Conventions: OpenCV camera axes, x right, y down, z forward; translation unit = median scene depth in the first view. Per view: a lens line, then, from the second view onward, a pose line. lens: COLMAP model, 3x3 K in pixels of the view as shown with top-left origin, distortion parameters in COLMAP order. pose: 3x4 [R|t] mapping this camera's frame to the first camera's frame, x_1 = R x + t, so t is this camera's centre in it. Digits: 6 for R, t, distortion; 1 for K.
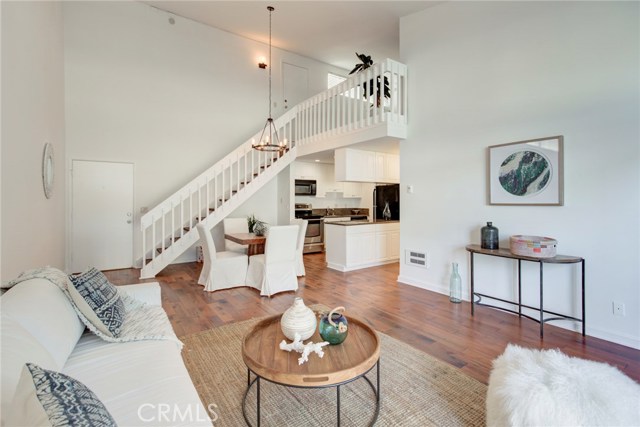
lens RADIAL K [[293.8, 0, 321.6], [0, 293.8, 201.6], [0, 0, 1]] dist [-0.010306, 0.004270]
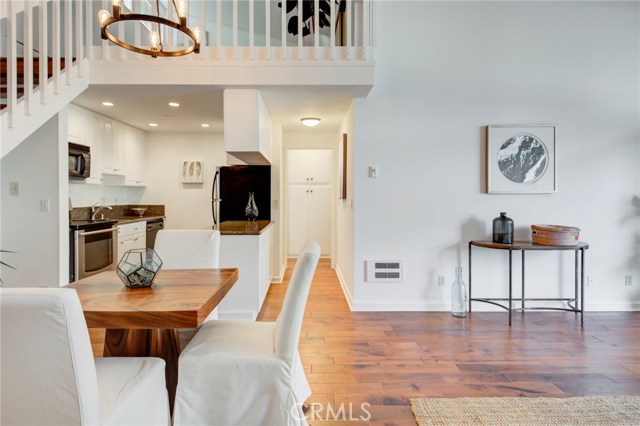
lens RADIAL K [[355.0, 0, 308.5], [0, 355.0, 197.8], [0, 0, 1]] dist [0.020256, -0.006769]
pose [[0.573037, -0.007490, 0.819495, -0.427608], [0.005776, 0.999970, 0.005100, 0.012437], [-0.819509, 0.001811, 0.573063, 0.599455]]
